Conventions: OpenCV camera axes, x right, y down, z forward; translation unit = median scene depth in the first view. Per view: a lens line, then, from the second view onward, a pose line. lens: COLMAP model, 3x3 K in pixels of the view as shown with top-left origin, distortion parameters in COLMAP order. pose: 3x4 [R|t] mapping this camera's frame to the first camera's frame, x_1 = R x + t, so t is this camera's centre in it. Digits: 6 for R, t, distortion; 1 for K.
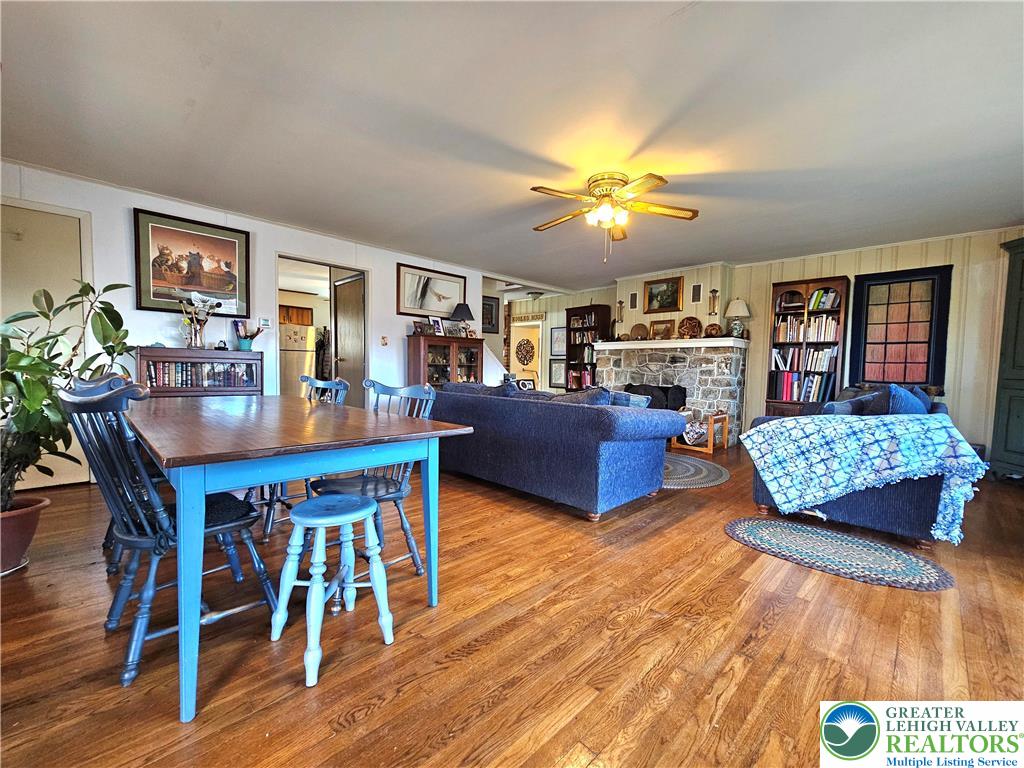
lens RADIAL K [[416.3, 0, 511.9], [0, 416.3, 387.4], [0, 0, 1]] dist [0.002053, -0.000953]
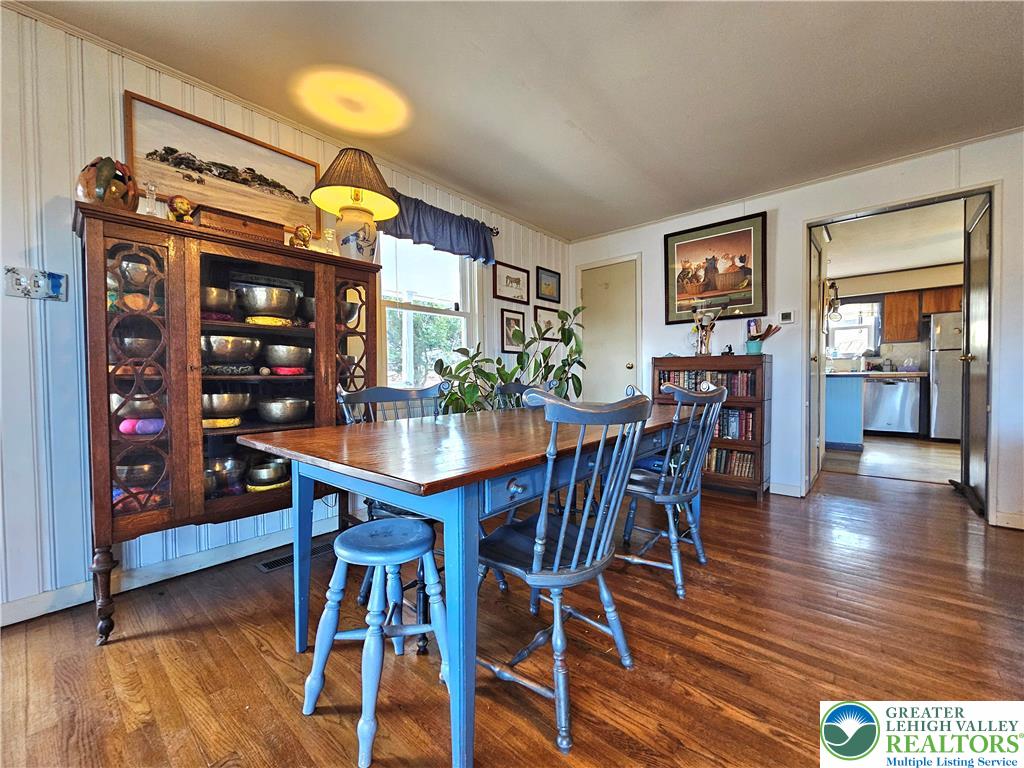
lens RADIAL K [[416.3, 0, 513.5], [0, 416.3, 387.1], [0, 0, 1]] dist [0.002053, -0.000953]
pose [[0.073728, 0.006006, -0.997260, 0.174746], [-0.037992, 0.999273, 0.003210, -0.006816], [0.996554, 0.037651, 0.073903, 0.483261]]
